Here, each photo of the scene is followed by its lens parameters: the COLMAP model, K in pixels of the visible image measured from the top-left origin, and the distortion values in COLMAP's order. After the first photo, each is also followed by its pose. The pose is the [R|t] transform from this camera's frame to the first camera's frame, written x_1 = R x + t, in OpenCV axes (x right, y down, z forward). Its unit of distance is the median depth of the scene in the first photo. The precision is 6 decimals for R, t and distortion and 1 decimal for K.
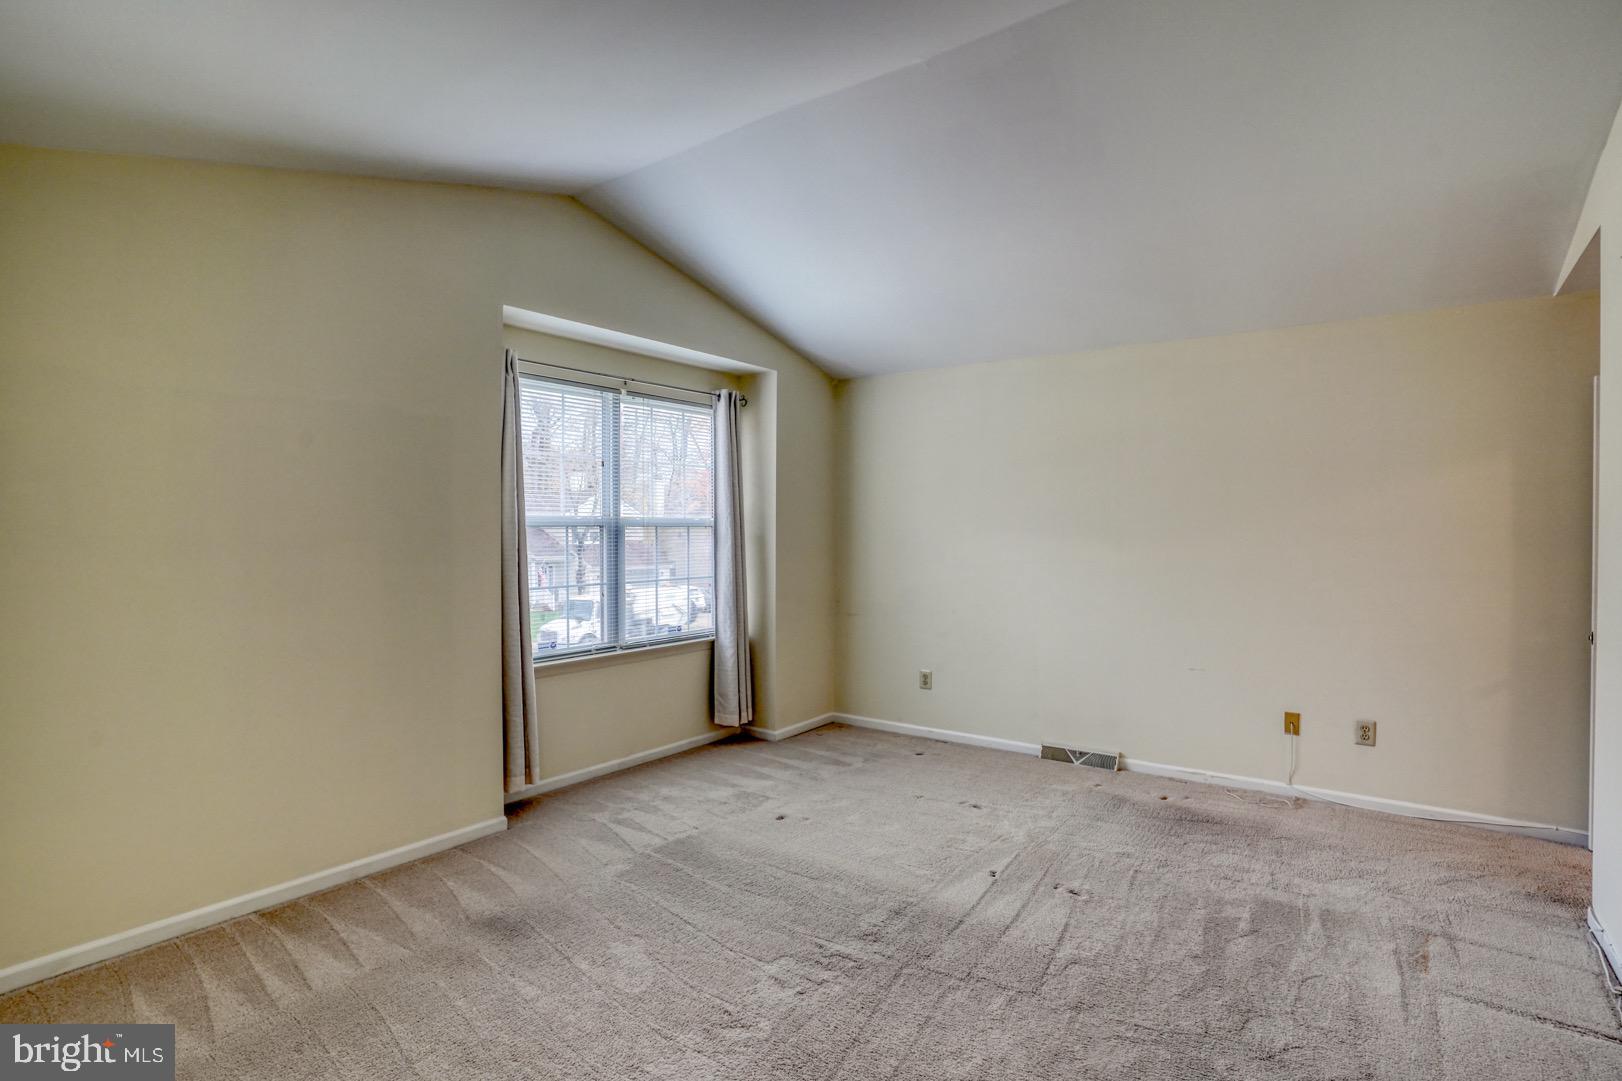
lens RADIAL K [[822.0, 0, 811.0], [0, 822.0, 540.5], [0, 0, 1]] dist [-0.074521, 0.035950]
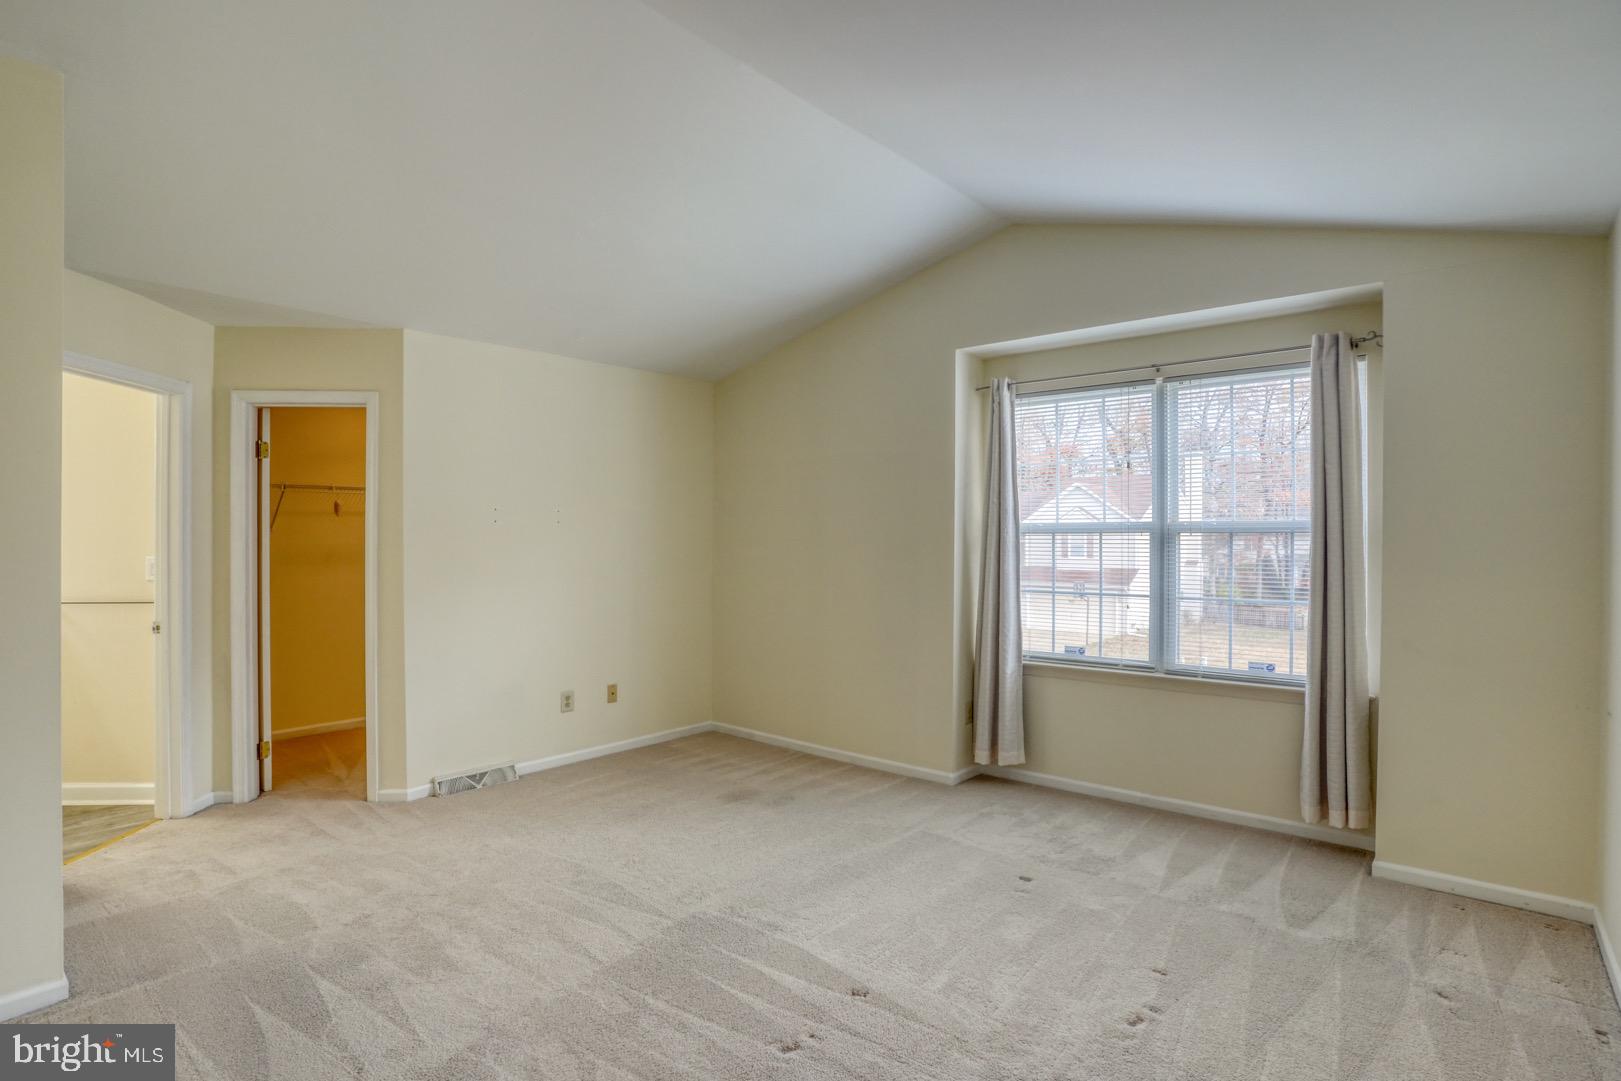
lens RADIAL K [[821.5, 0, 810.5], [0, 821.5, 540.5], [0, 0, 1]] dist [-0.074521, 0.035950]
pose [[-0.083574, 0.000784, -0.996501, 0.675152], [-0.018887, 0.999819, 0.002370, -0.003512], [0.996323, 0.019019, -0.083544, 0.705996]]
